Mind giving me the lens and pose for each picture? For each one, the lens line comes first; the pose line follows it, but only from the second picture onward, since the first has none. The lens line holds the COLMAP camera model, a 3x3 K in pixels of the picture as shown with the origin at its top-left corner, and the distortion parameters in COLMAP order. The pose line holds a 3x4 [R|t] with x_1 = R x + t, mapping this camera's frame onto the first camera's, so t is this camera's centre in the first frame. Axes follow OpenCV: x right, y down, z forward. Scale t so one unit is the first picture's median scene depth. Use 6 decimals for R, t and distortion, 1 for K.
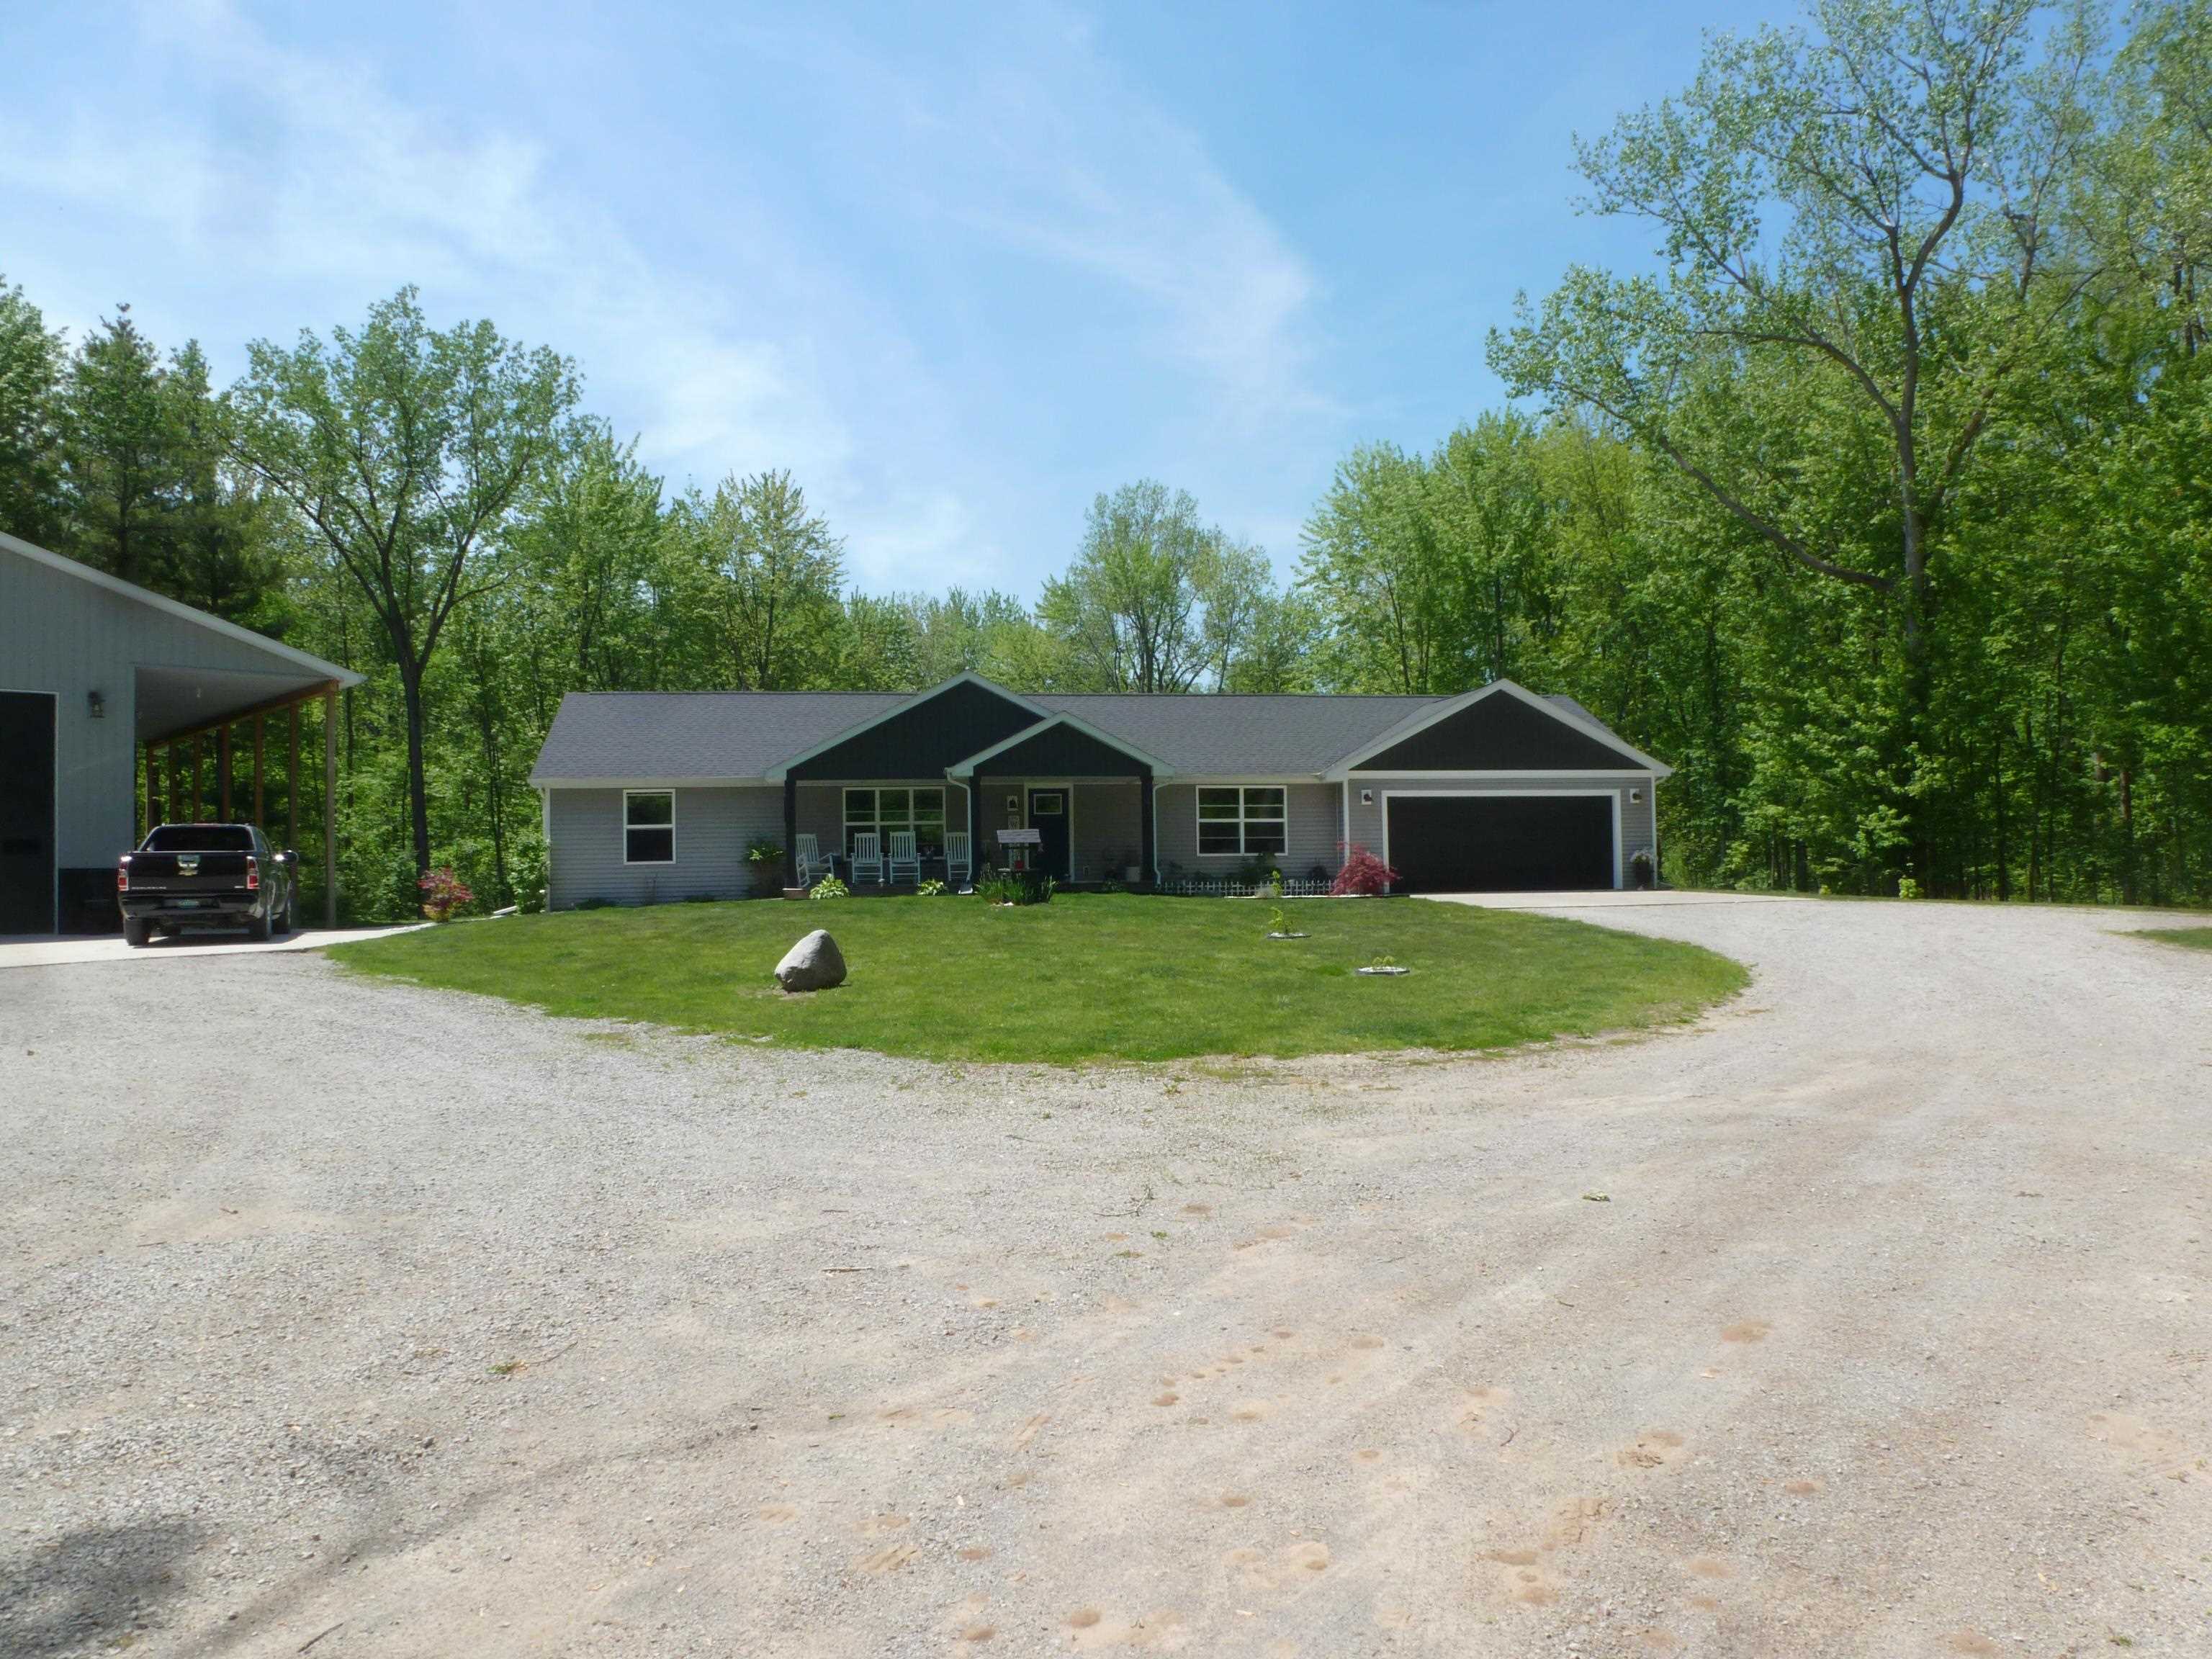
lens RADIAL K [[1600.3, 0, 1108.6], [0, 1600.3, 843.2], [0, 0, 1]] dist [-0.046874, 0.007020]
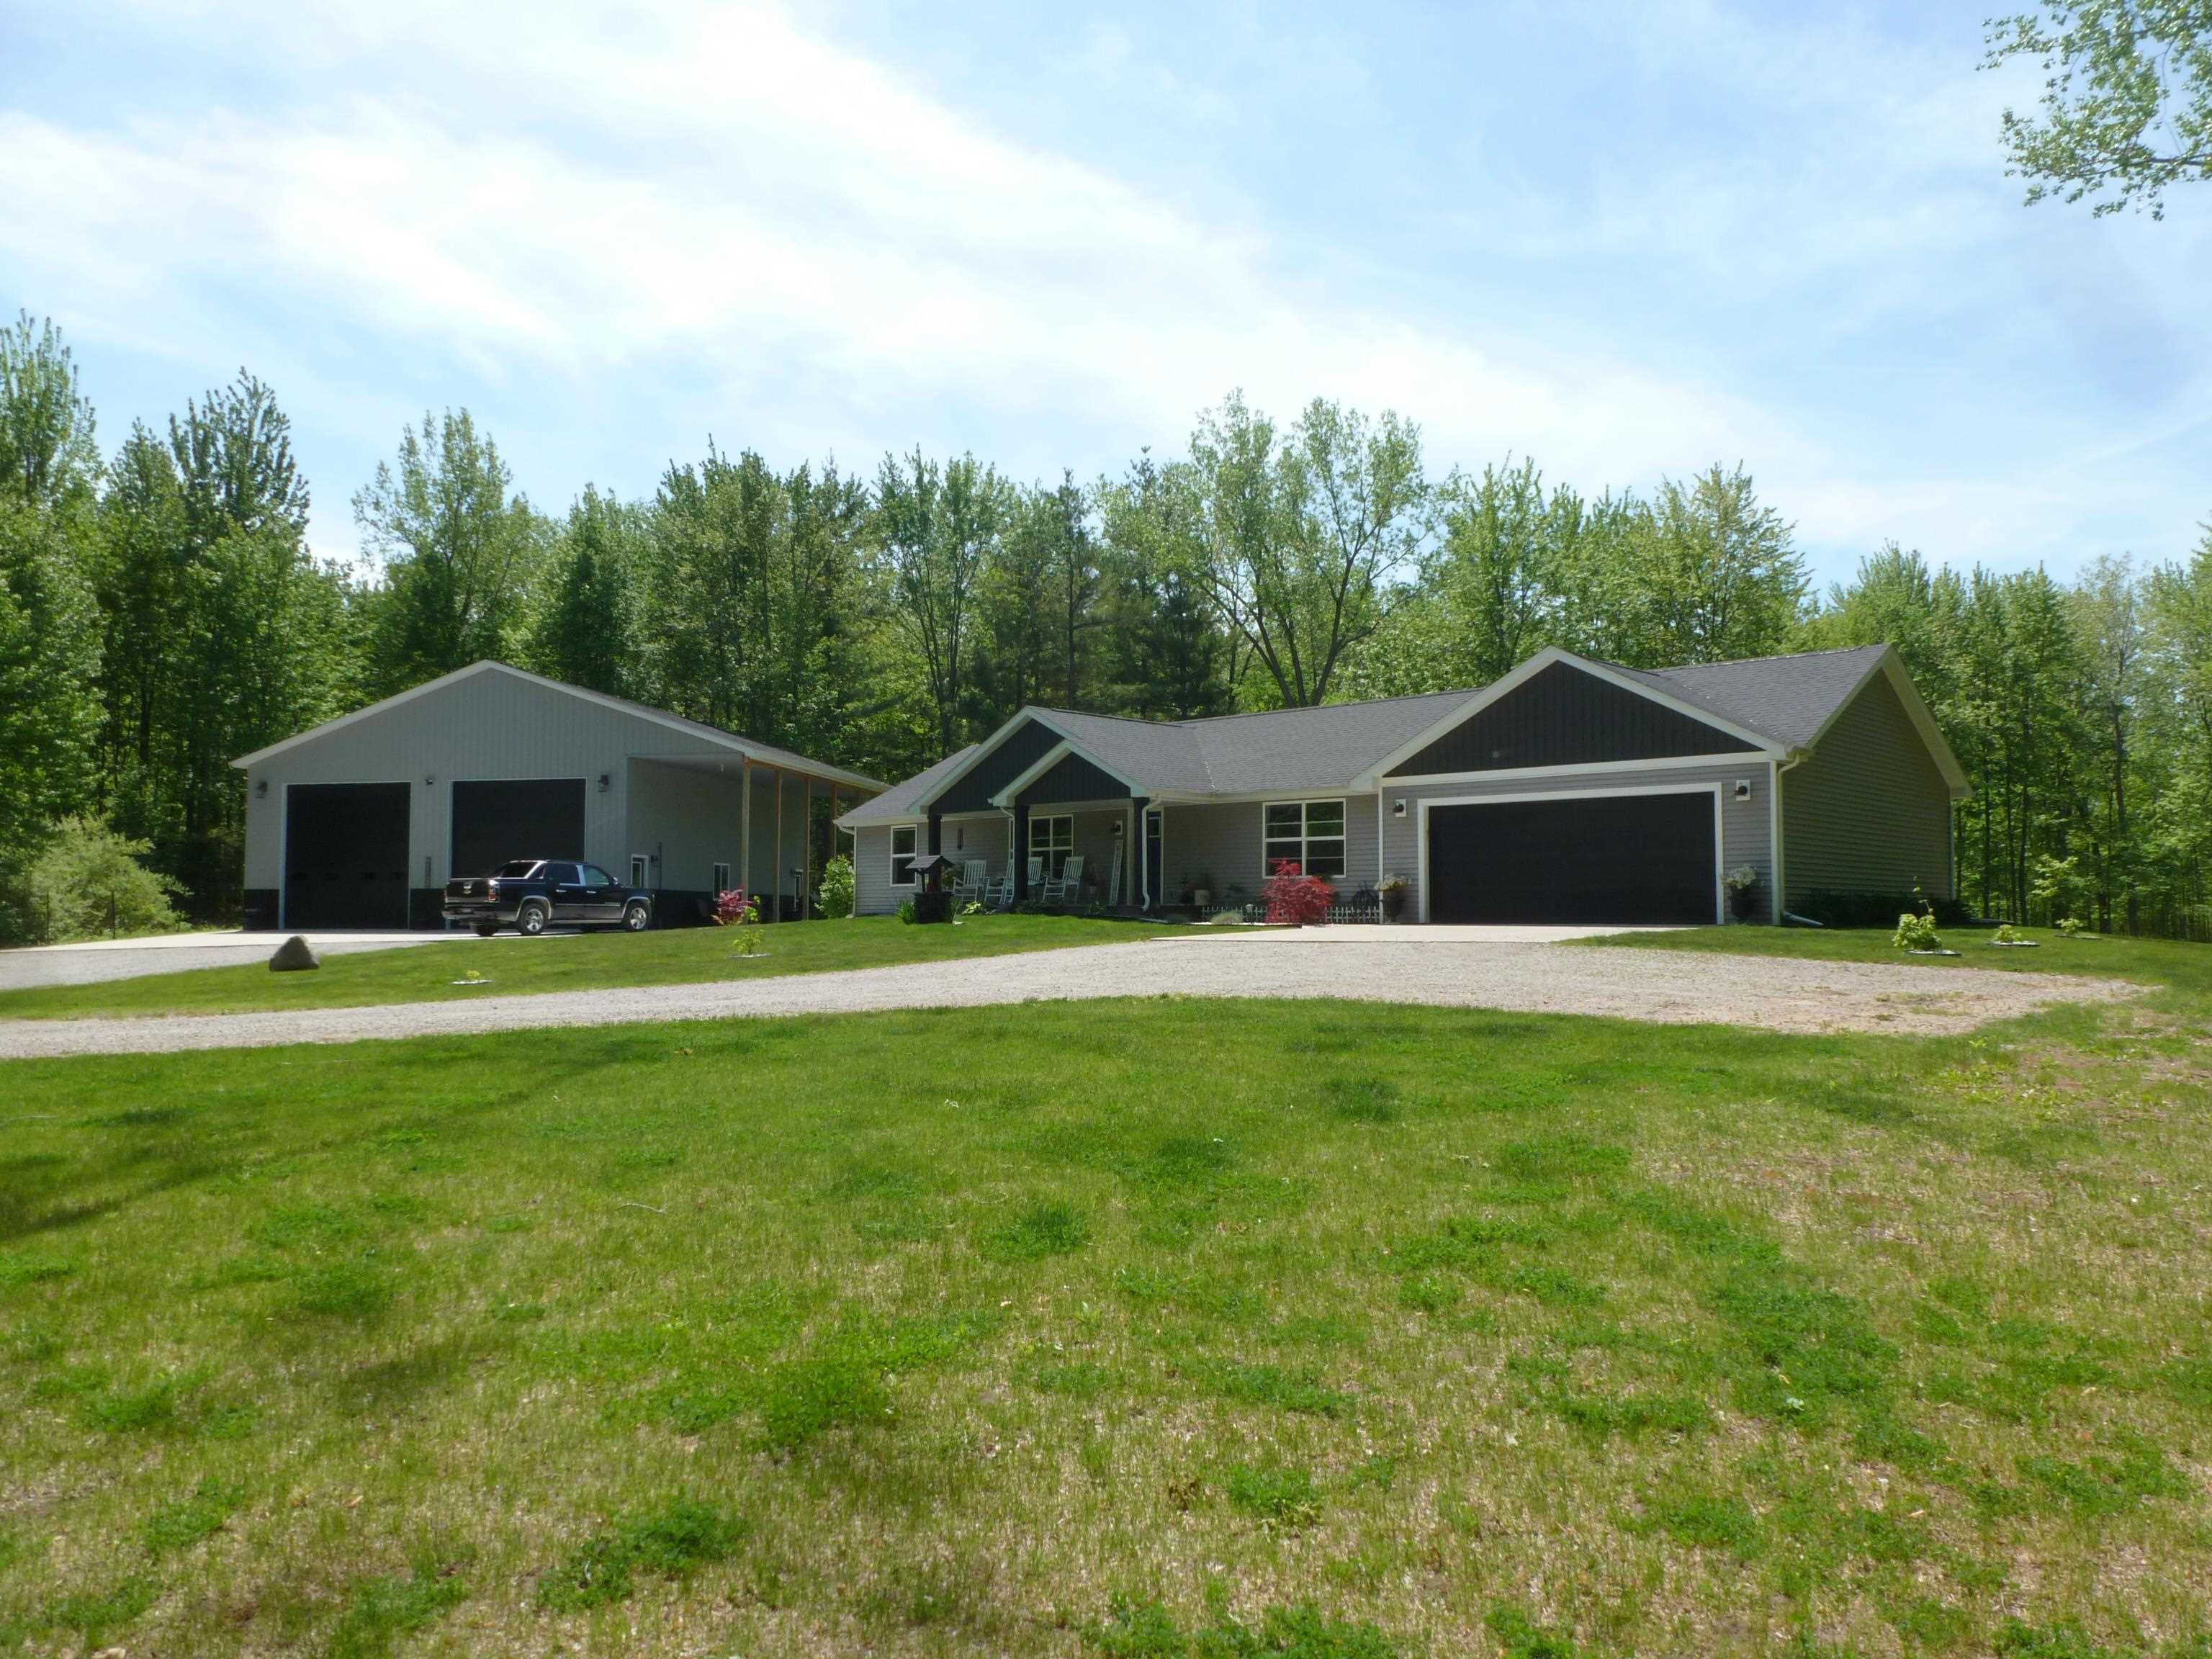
lens RADIAL K [[1609.8, 0, 1114.7], [0, 1609.8, 840.3], [0, 0, 1]] dist [-0.049906, -0.007206]
pose [[0.602387, -0.022355, -0.797891, 0.743098], [0.010242, 0.999742, -0.020277, 0.003789], [0.798138, 0.004042, 0.602461, 0.369104]]
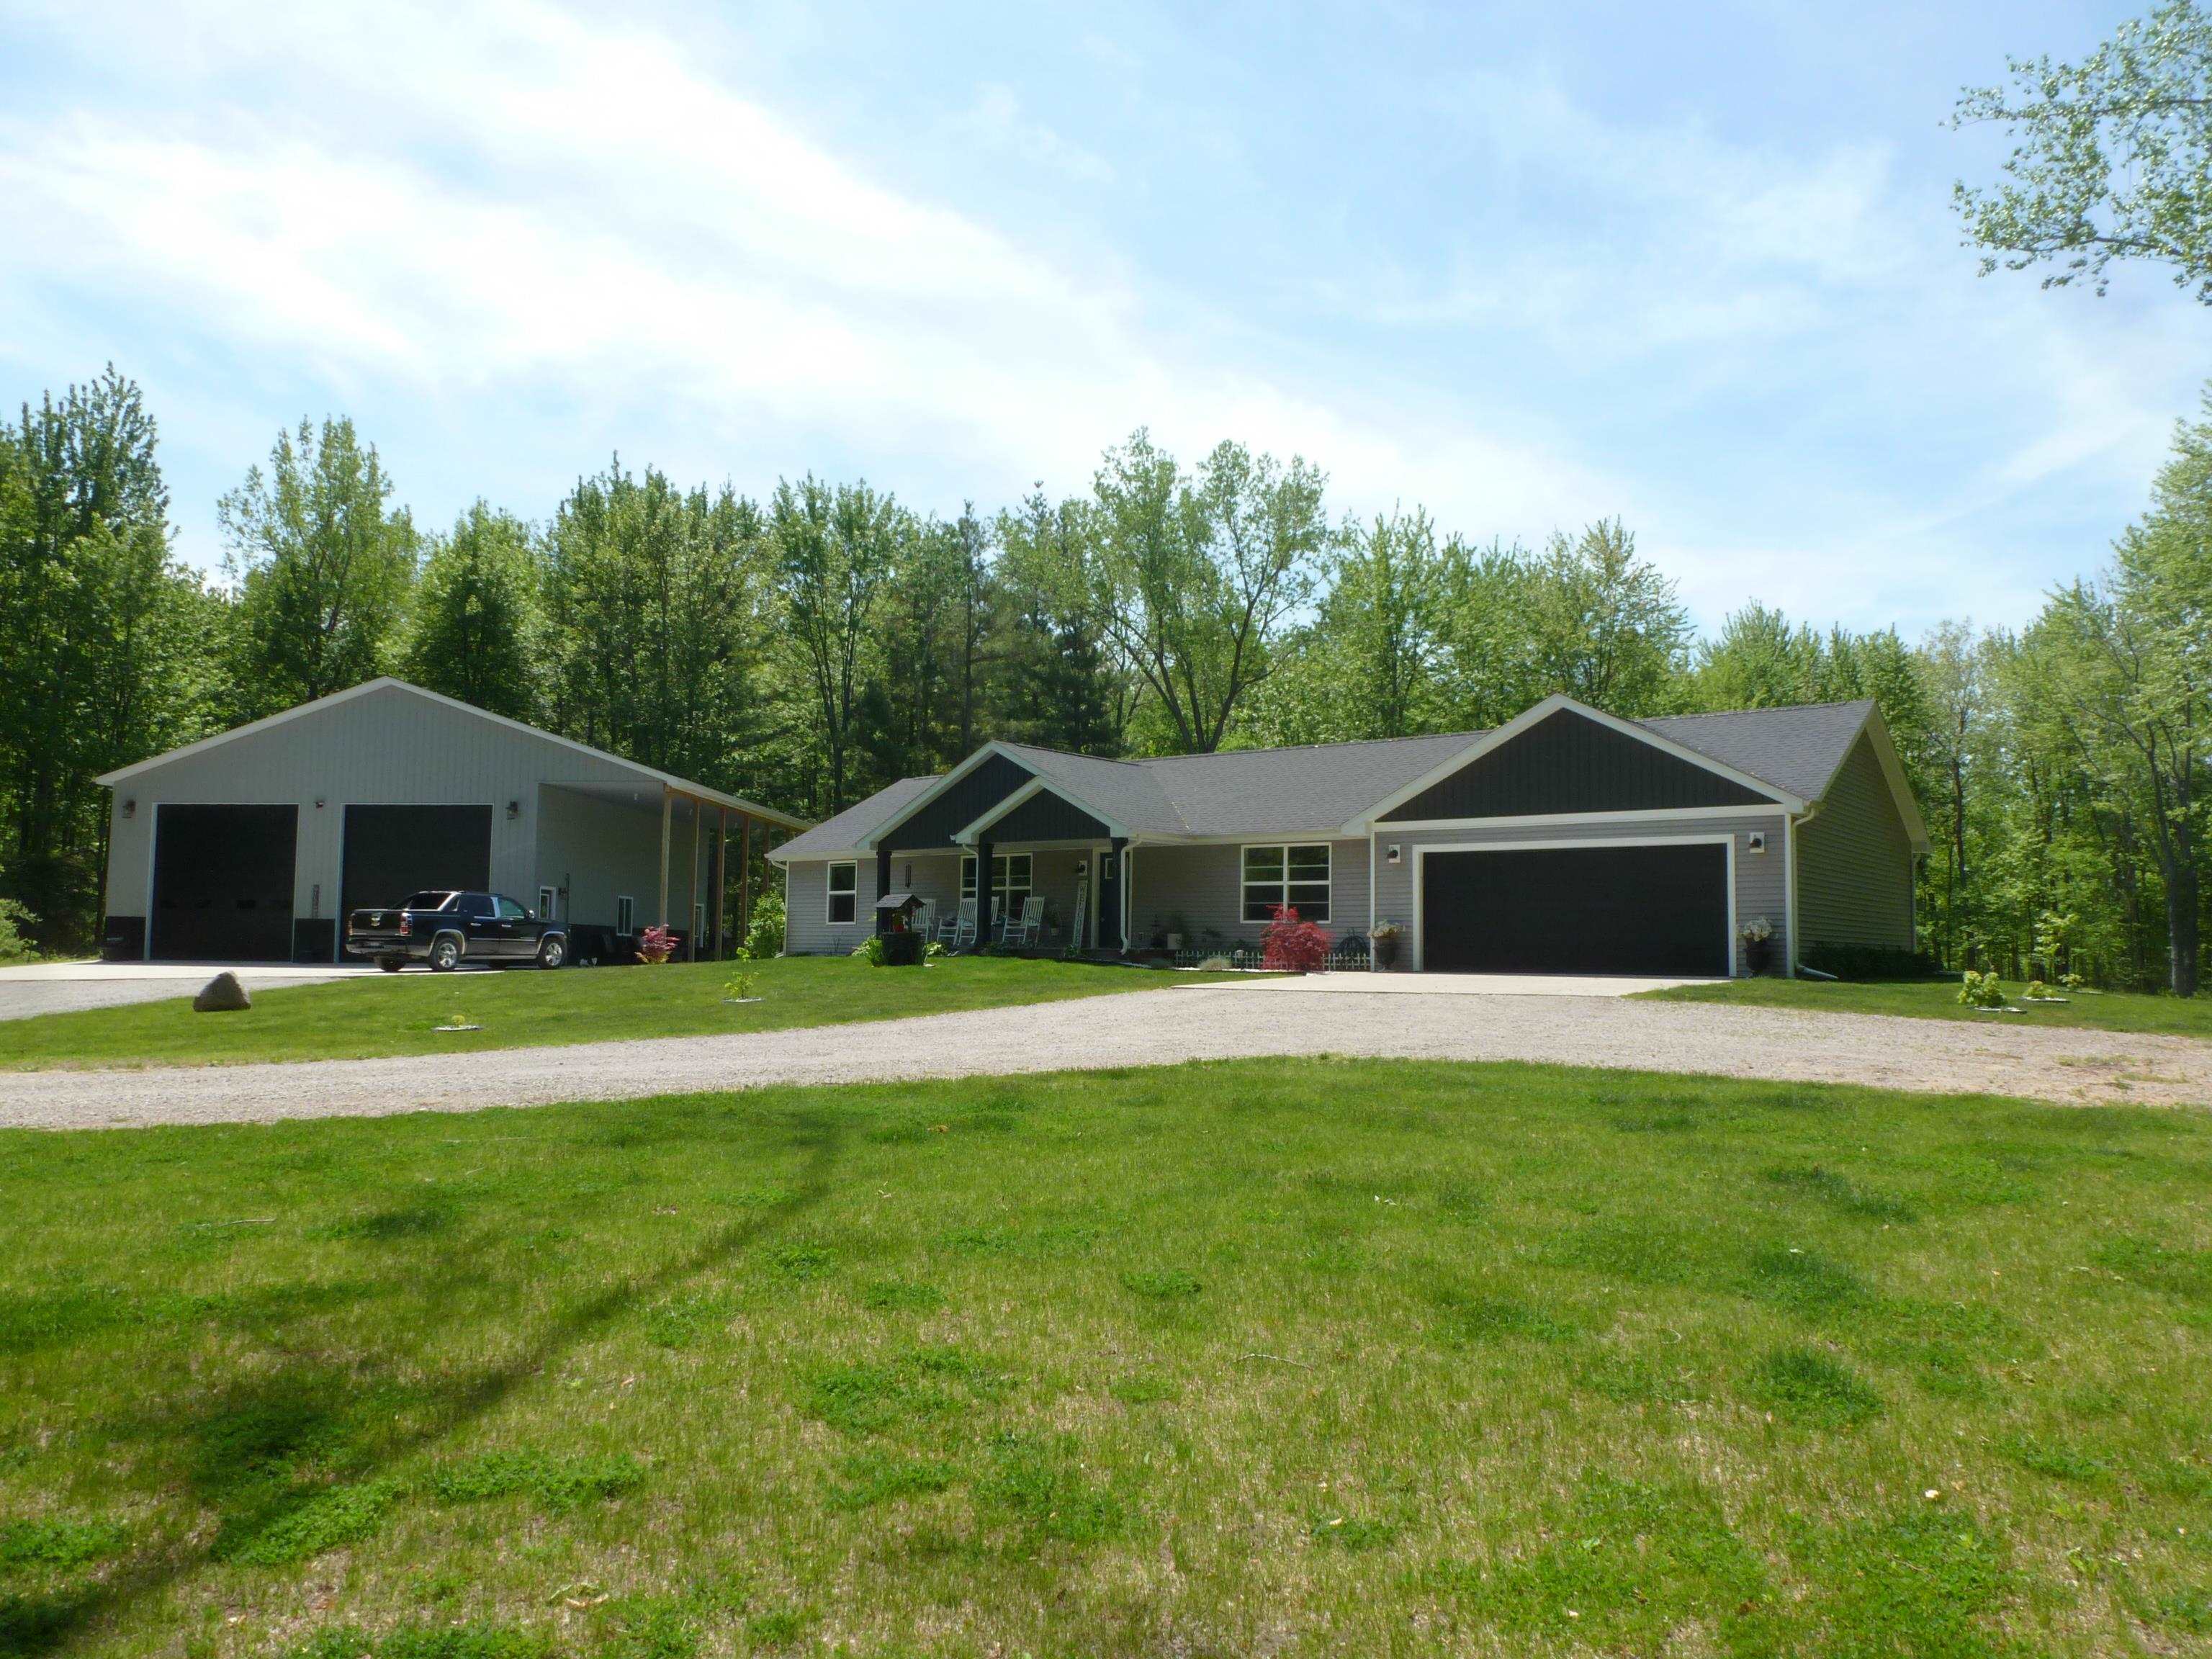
lens RADIAL K [[1606.2, 0, 1106.0], [0, 1606.2, 829.5], [0, 0, 1]] dist [-0.044093, 0.002897]
pose [[0.677837, -0.033414, -0.734453, 0.668833], [-0.003854, 0.998792, -0.048997, -0.000004], [0.735203, 0.036042, 0.676889, 0.326284]]
